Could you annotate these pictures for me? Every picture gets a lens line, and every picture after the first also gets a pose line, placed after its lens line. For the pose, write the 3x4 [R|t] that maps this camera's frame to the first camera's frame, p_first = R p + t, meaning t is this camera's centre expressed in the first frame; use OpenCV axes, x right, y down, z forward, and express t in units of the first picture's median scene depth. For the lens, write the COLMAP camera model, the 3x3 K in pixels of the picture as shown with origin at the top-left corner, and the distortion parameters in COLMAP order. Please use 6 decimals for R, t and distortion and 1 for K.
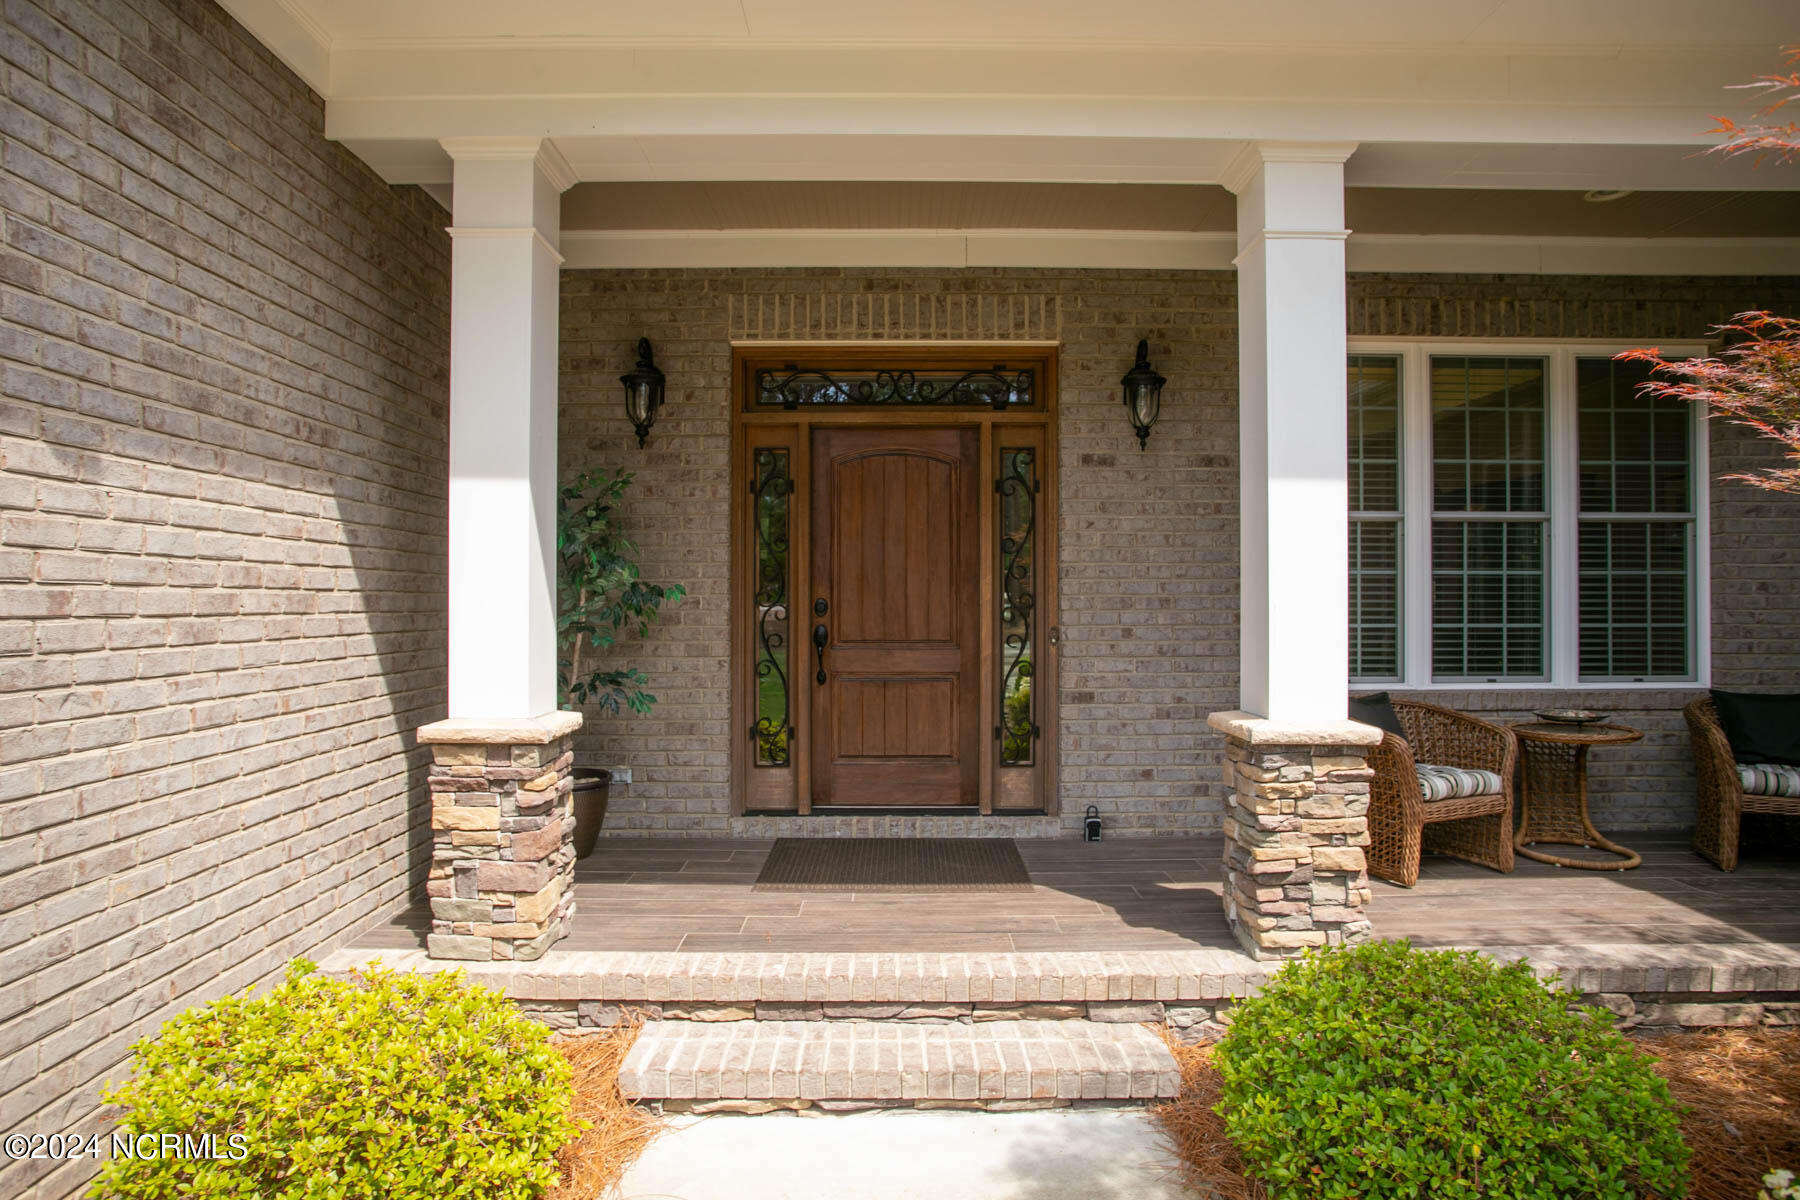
lens RADIAL K [[1021.1, 0, 899.1], [0, 1021.1, 597.0], [0, 0, 1]] dist [0.000112, -0.000064]
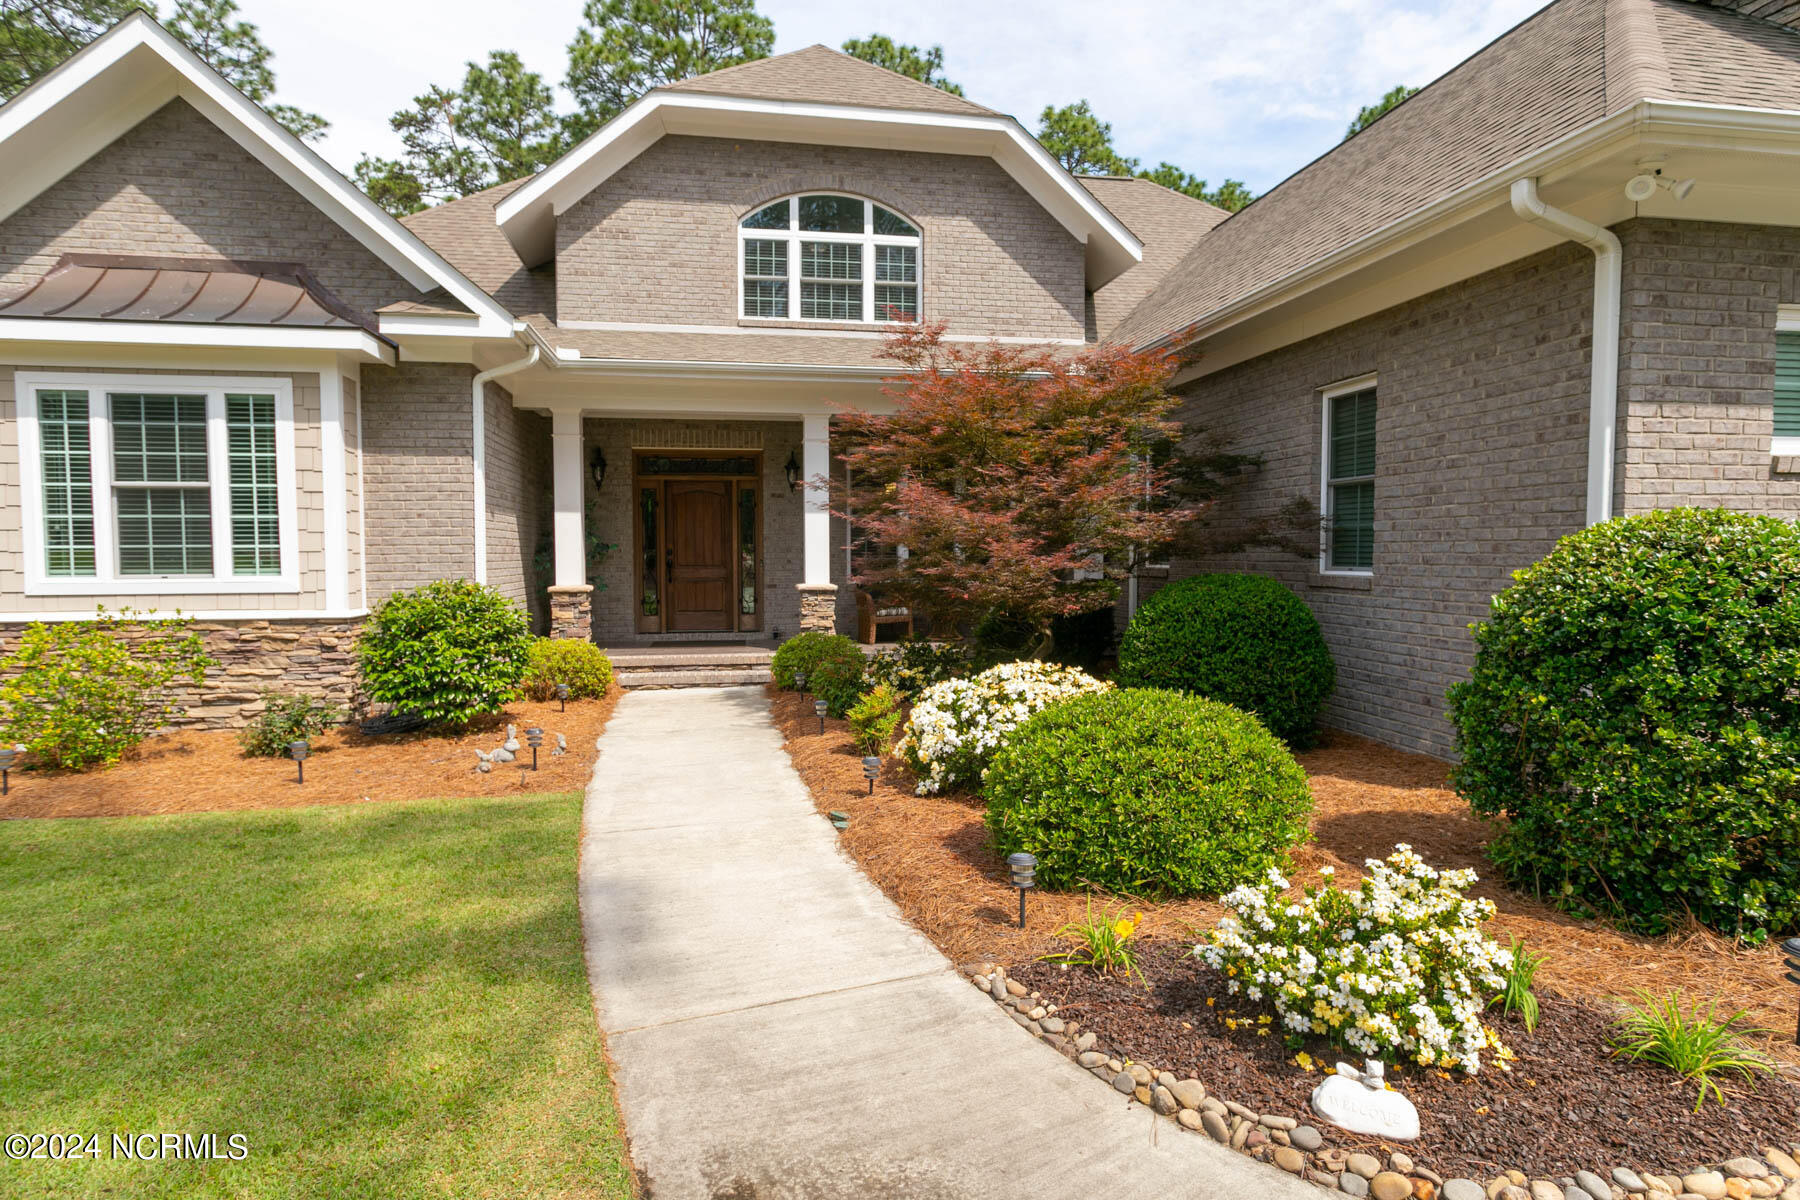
lens RADIAL K [[1021.1, 0, 903.8], [0, 1021.1, 599.1], [0, 0, 1]] dist [0.000112, -0.000064]
pose [[0.987494, -0.009580, 0.157364, 0.138246], [0.001697, 0.998740, 0.050149, 0.000170], [-0.157646, -0.049254, 0.986267, -2.274678]]
